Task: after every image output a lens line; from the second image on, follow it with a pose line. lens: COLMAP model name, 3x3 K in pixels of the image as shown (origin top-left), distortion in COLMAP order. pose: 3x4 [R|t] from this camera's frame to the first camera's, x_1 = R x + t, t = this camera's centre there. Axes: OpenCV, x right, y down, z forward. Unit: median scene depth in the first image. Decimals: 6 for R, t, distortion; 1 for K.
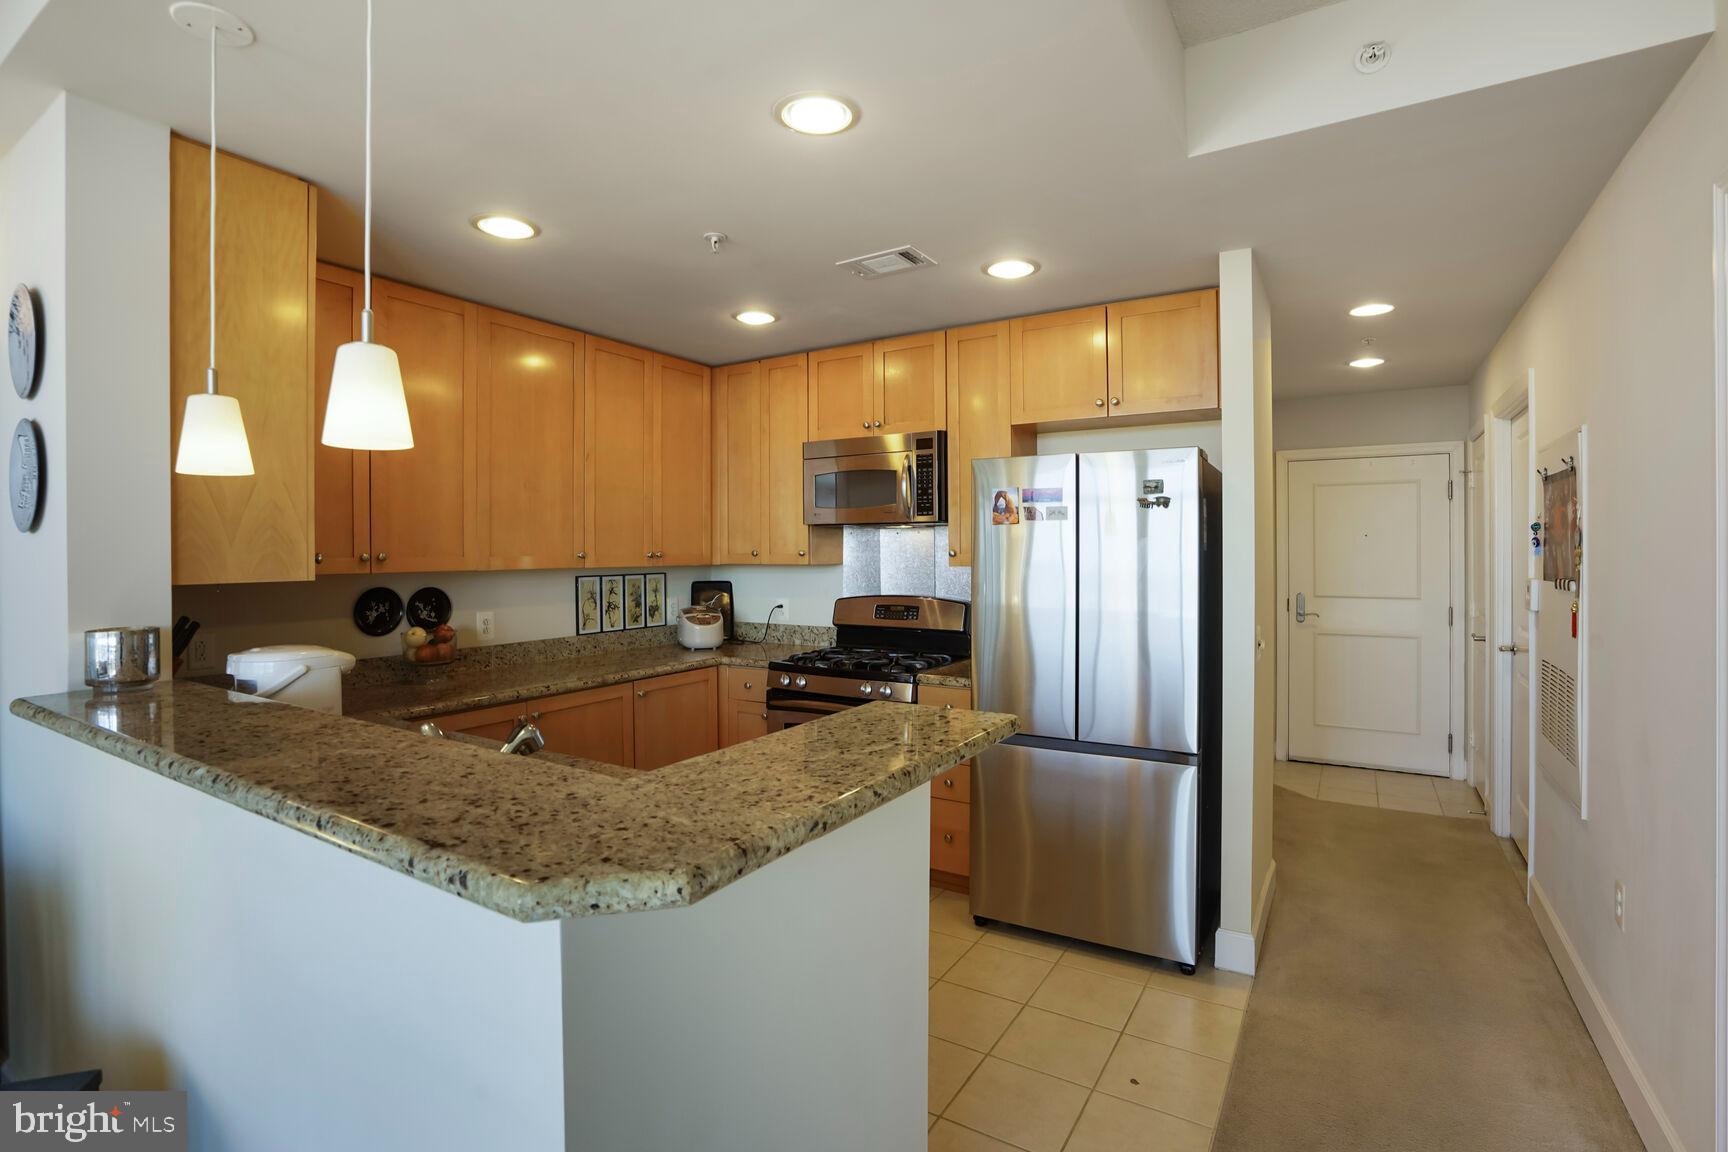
lens RADIAL K [[836.9, 0, 848.4], [0, 836.9, 567.6], [0, 0, 1]] dist [-0.039336, 0.009236]
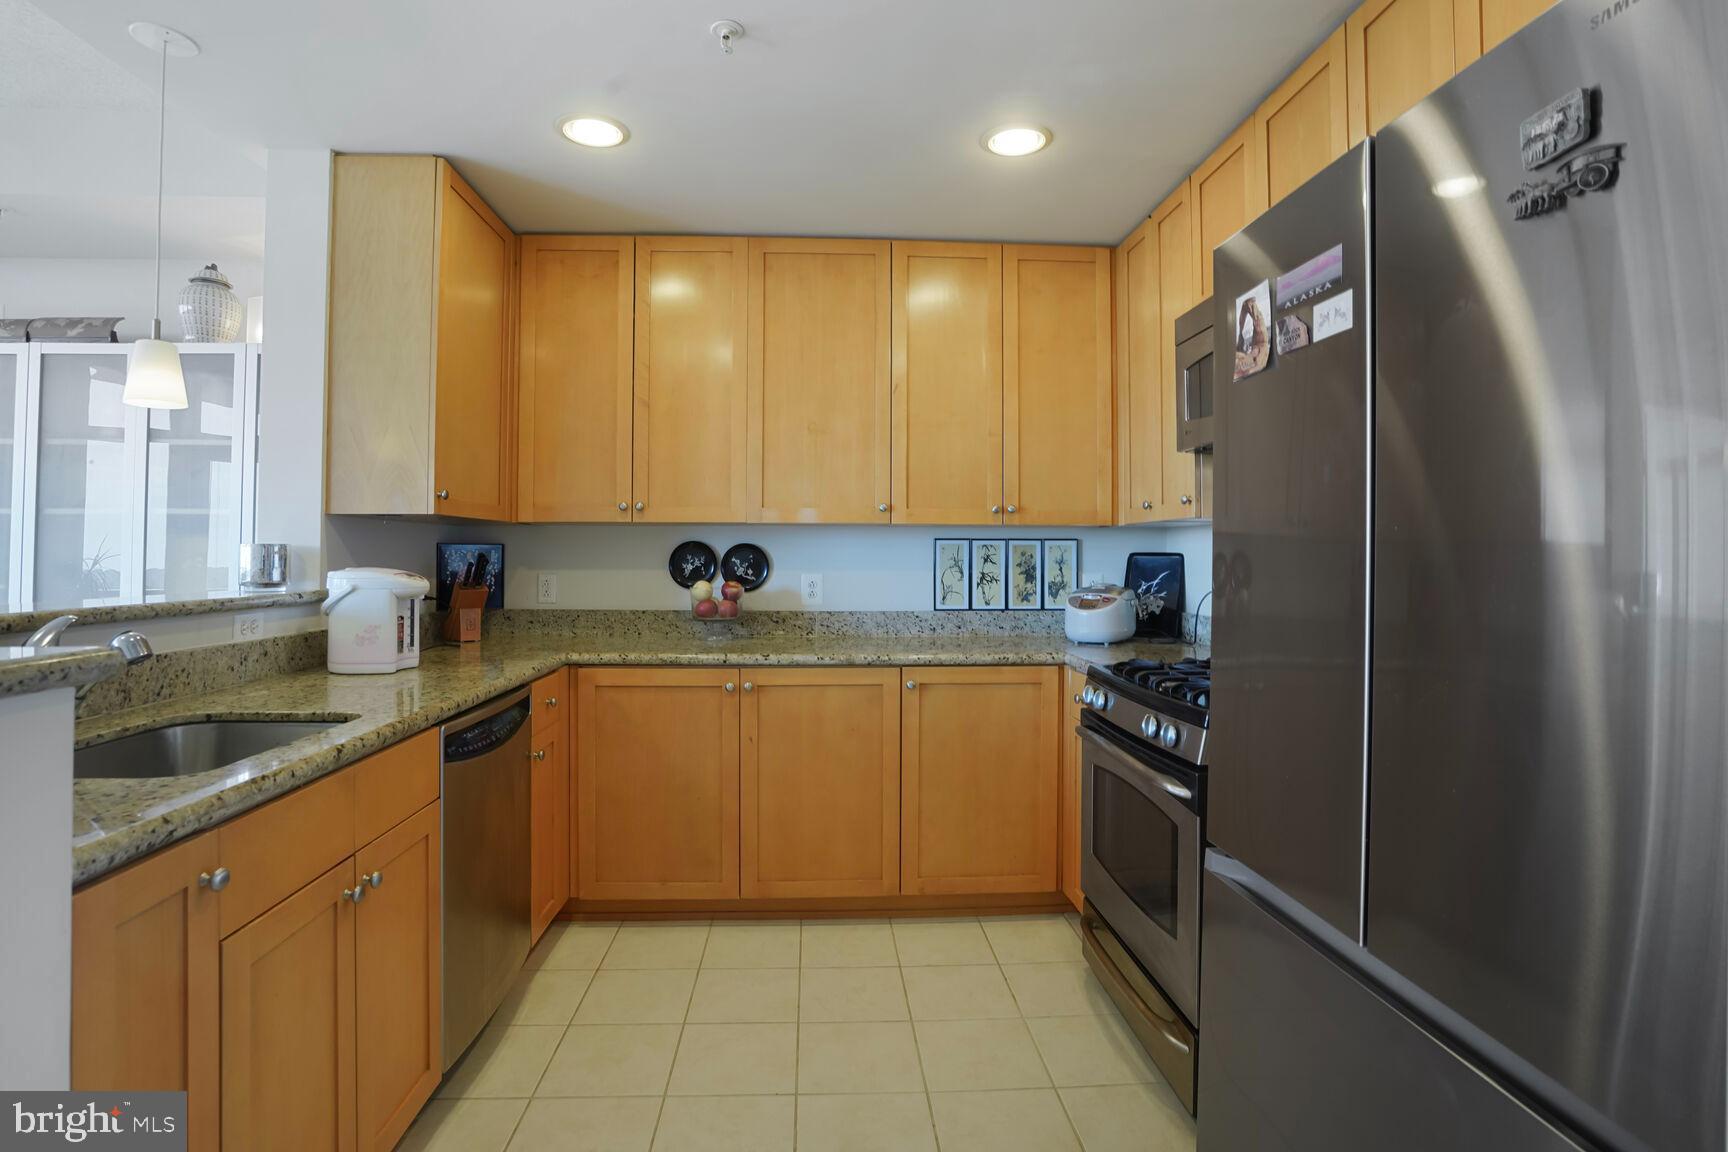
lens RADIAL K [[836.9, 0, 836.1], [0, 836.9, 547.3], [0, 0, 1]] dist [-0.039336, 0.009236]
pose [[0.567941, -0.000334, -0.823069, 0.334728], [-0.024907, 0.999535, -0.017593, 0.039203], [0.822692, 0.030492, 0.567669, 0.486425]]
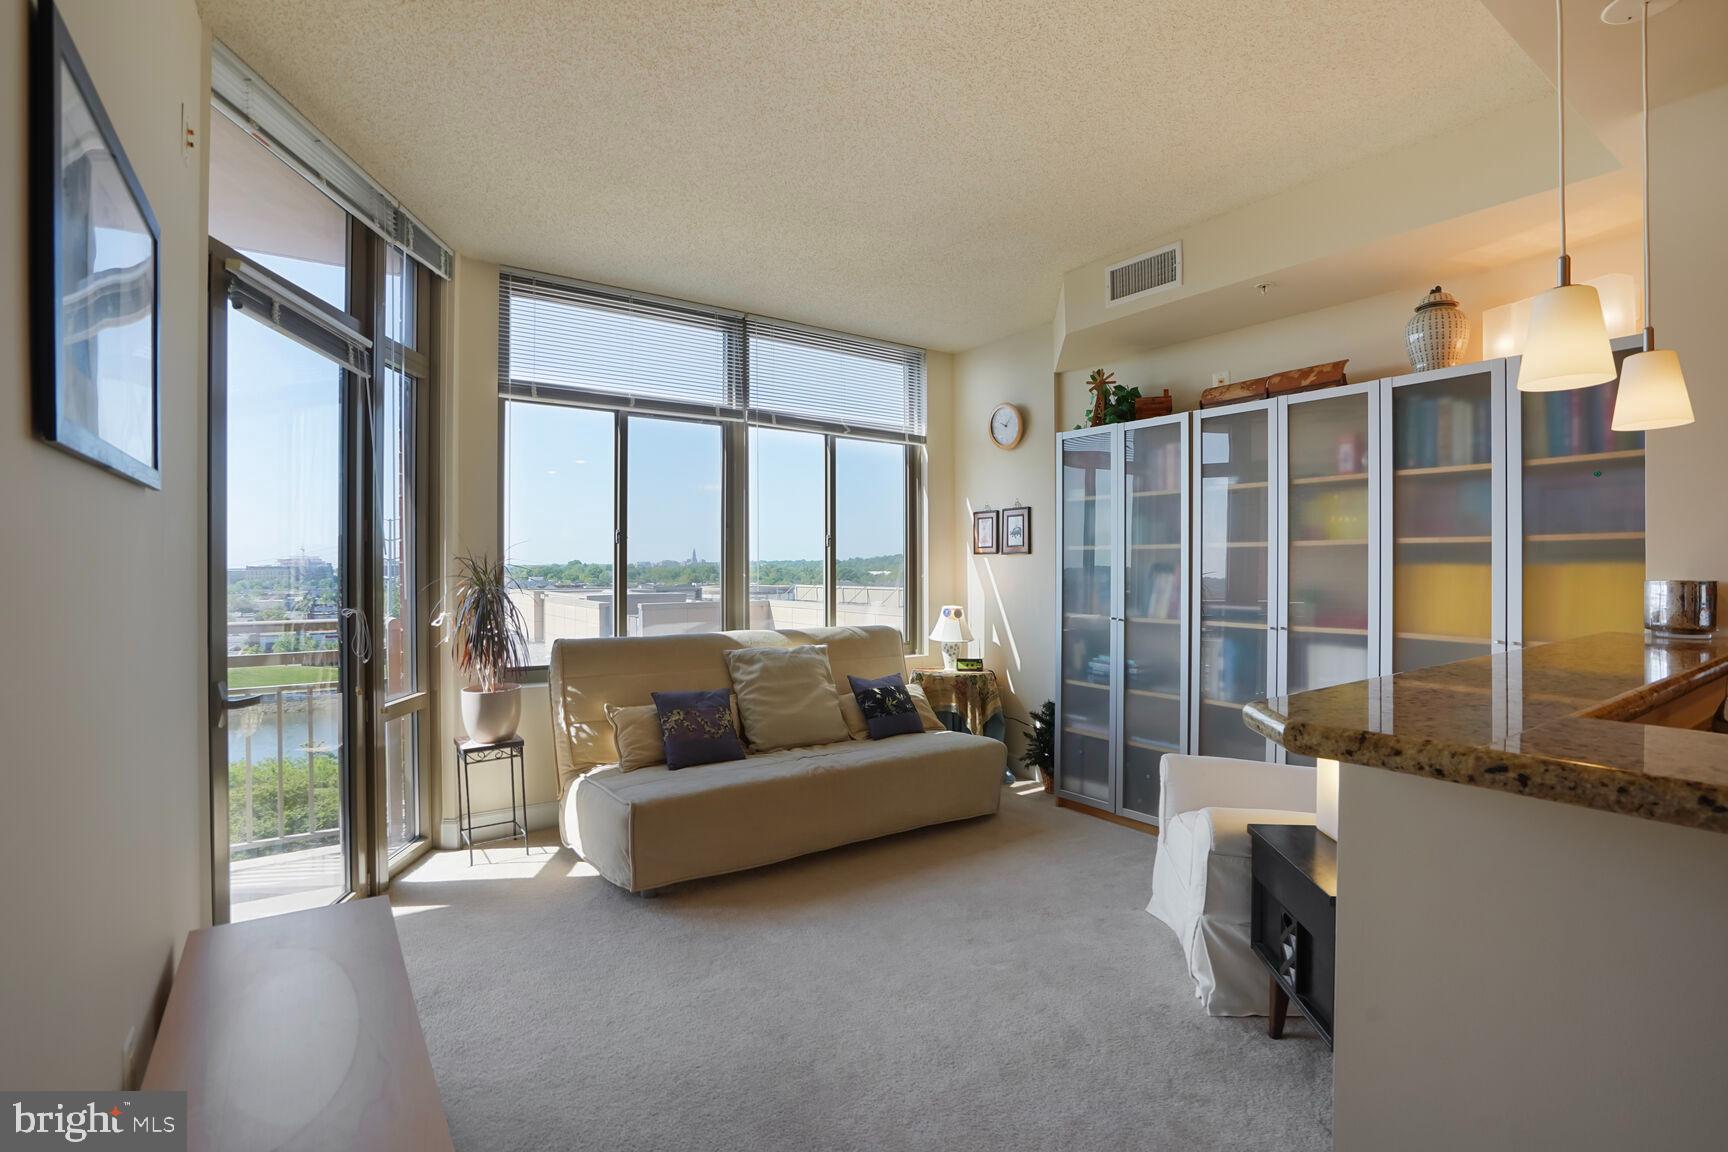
lens RADIAL K [[777.4, 0, 858.1], [0, 777.4, 581.3], [0, 0, 1]] dist [-0.034968, 0.005123]
pose [[-0.378135, 0.025132, -0.925409, 0.209207], [-0.017151, 0.999270, 0.034146, 0.029042], [0.925591, 0.028784, -0.377428, 0.173869]]
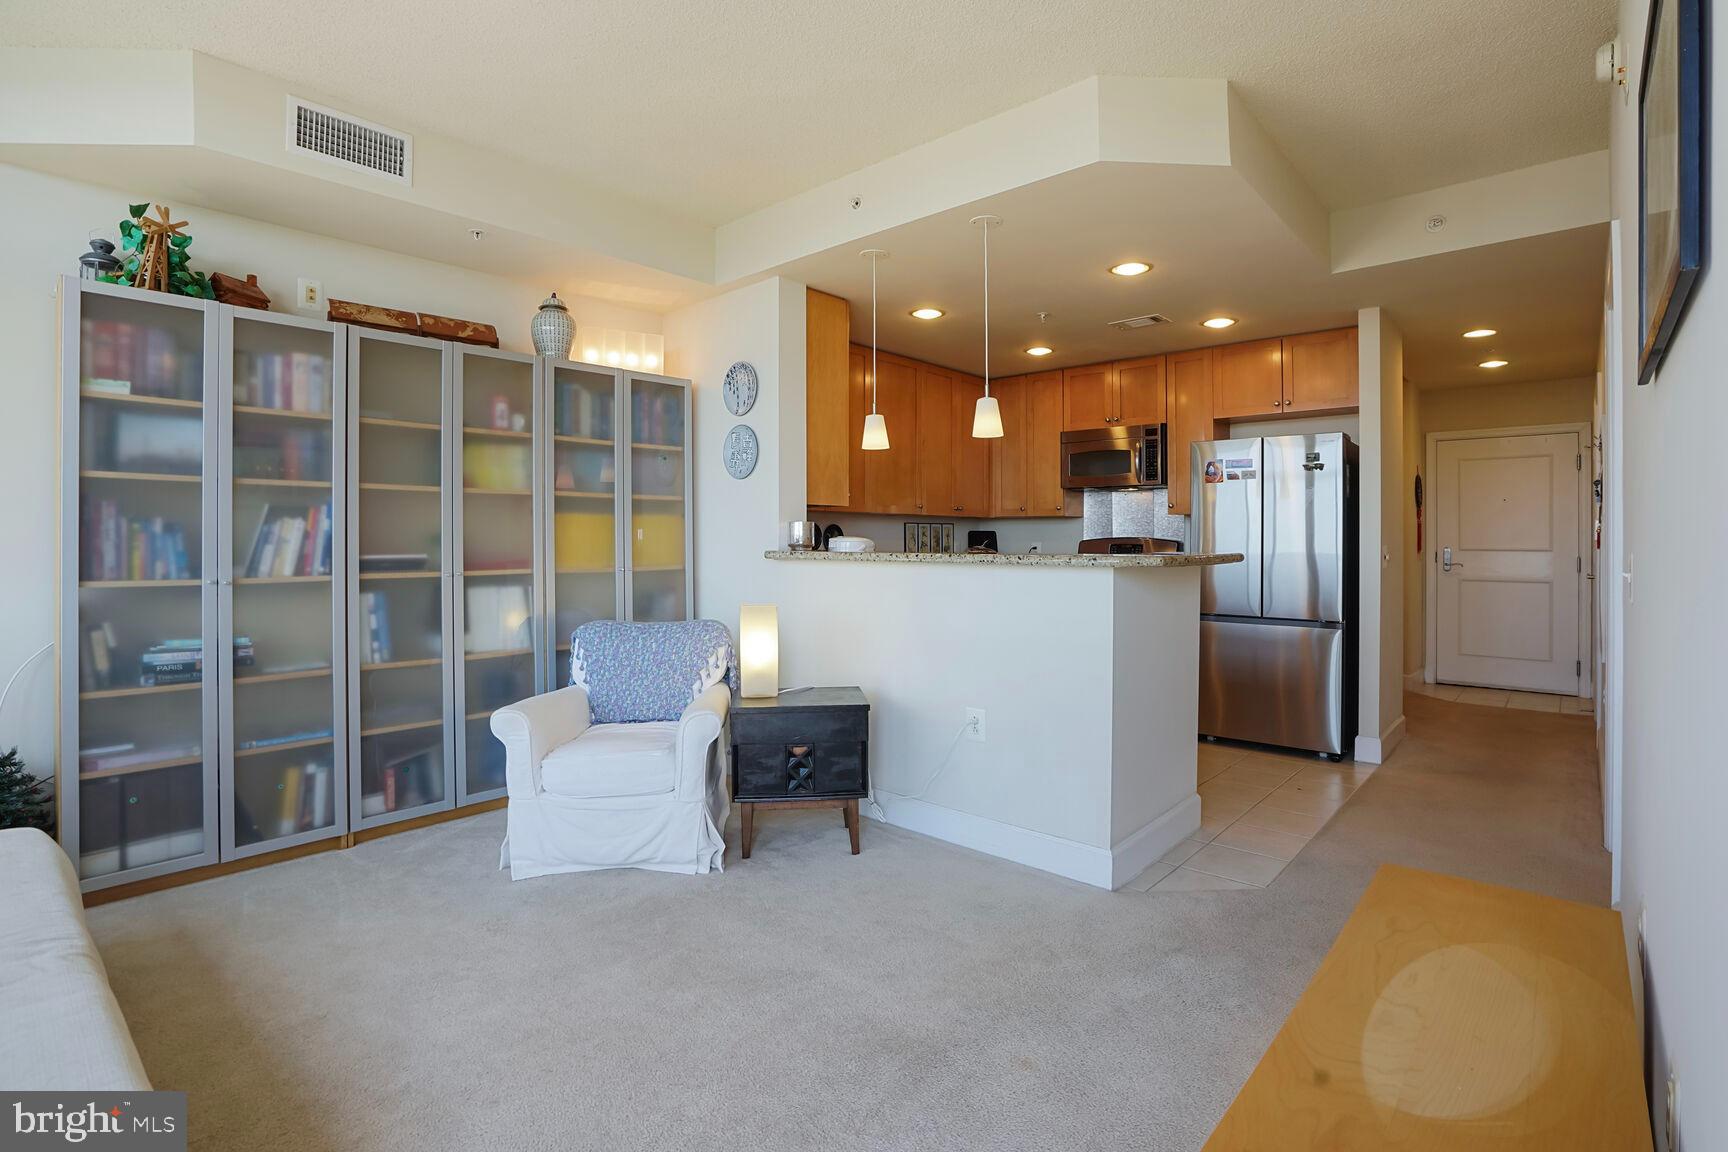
lens RADIAL K [[836.9, 0, 836.1], [0, 836.9, 549.7], [0, 0, 1]] dist [-0.039336, 0.009236]
pose [[0.982533, 0.008227, -0.185906, -0.183367], [-0.010029, 0.999911, -0.008751, 0.080323], [0.185817, 0.010462, 0.982529, -0.559730]]
